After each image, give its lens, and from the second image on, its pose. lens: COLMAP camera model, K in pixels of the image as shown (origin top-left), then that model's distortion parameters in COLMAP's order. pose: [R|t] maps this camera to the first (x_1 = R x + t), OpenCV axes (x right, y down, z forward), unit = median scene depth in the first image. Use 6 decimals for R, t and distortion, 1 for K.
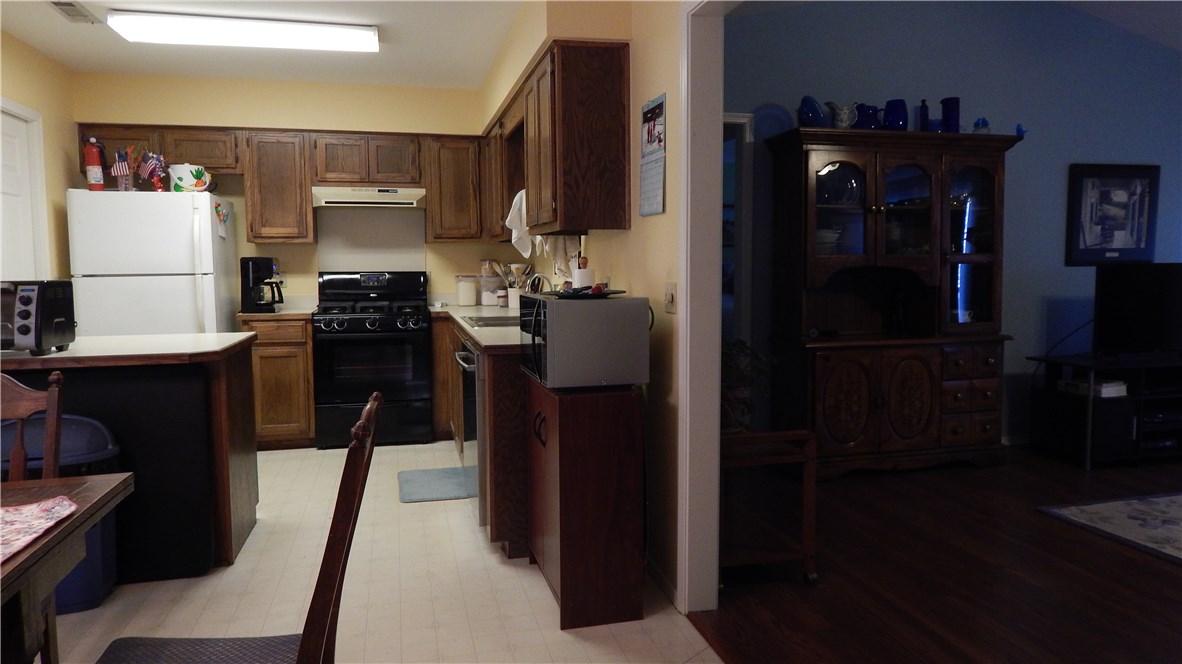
lens RADIAL K [[783.3, 0, 593.7], [0, 783.3, 325.6], [0, 0, 1]] dist [0.010535, -0.010452]
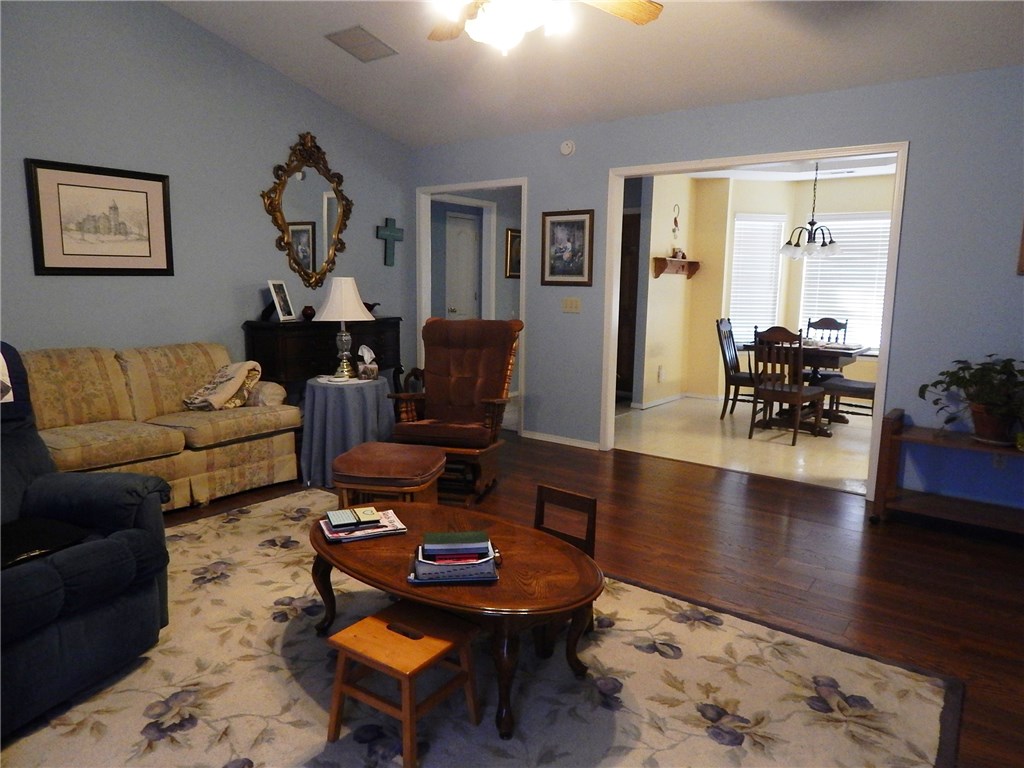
lens RADIAL K [[679.8, 0, 513.5], [0, 679.8, 377.8], [0, 0, 1]] dist [0.010296, -0.011560]
pose [[-0.778400, 0.078885, -0.622792, 0.993874], [-0.066696, 0.976067, 0.206992, -0.093359], [0.624215, 0.202660, -0.754509, 0.952303]]
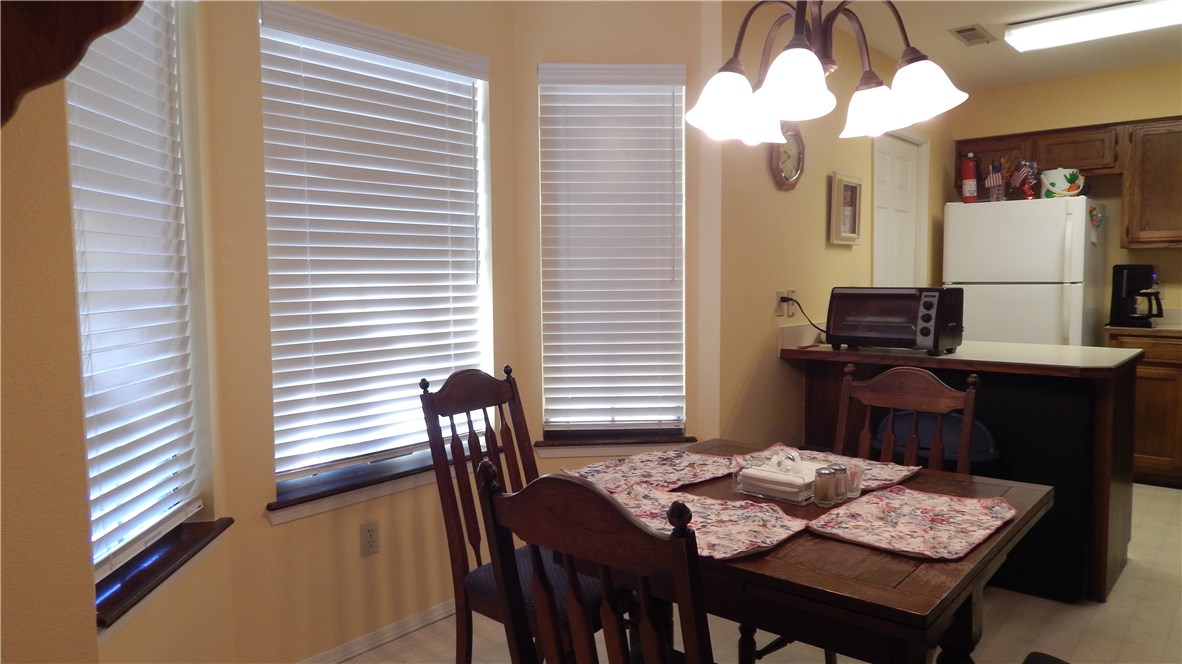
lens RADIAL K [[783.3, 0, 595.3], [0, 783.3, 327.2], [0, 0, 1]] dist [0.010535, -0.010452]
pose [[0.576035, 0.059267, -0.815274, -0.050564], [-0.064978, 0.997532, 0.026606, -0.000086], [0.814839, 0.037648, 0.578464, -0.015026]]
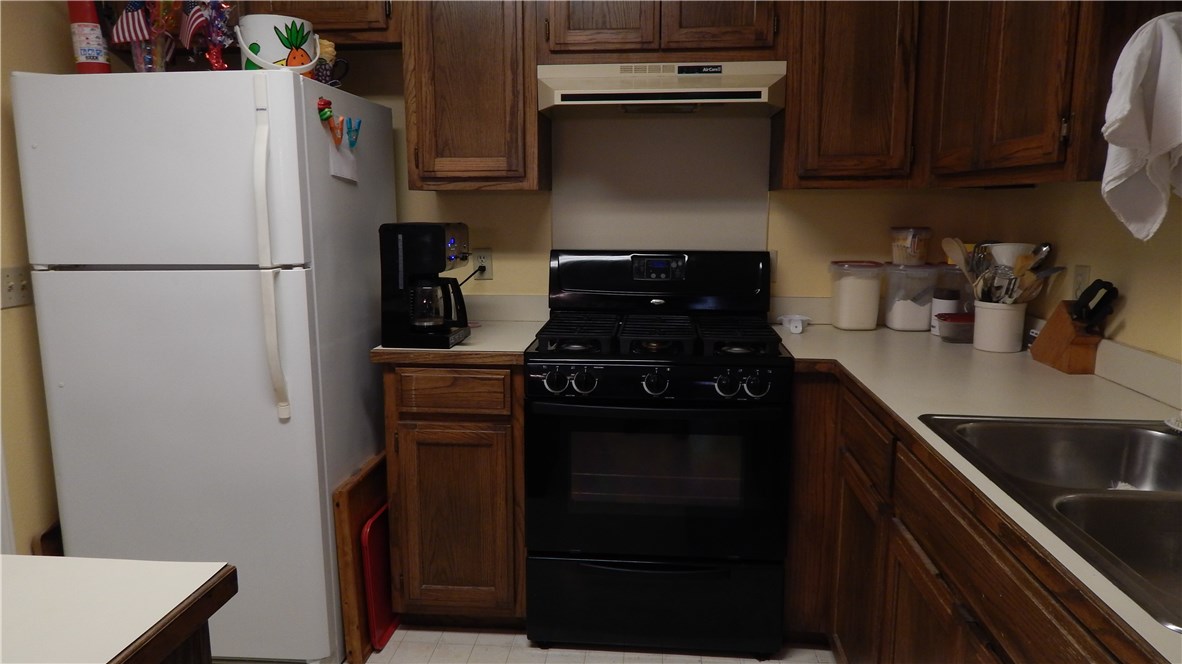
lens RADIAL K [[783.3, 0, 588.5], [0, 783.3, 331.0], [0, 0, 1]] dist [0.010535, -0.010452]
pose [[0.943184, 0.056976, -0.327351, -0.191617], [-0.031156, 0.996013, 0.083589, -0.069158], [0.330808, -0.068641, 0.941198, 0.629342]]
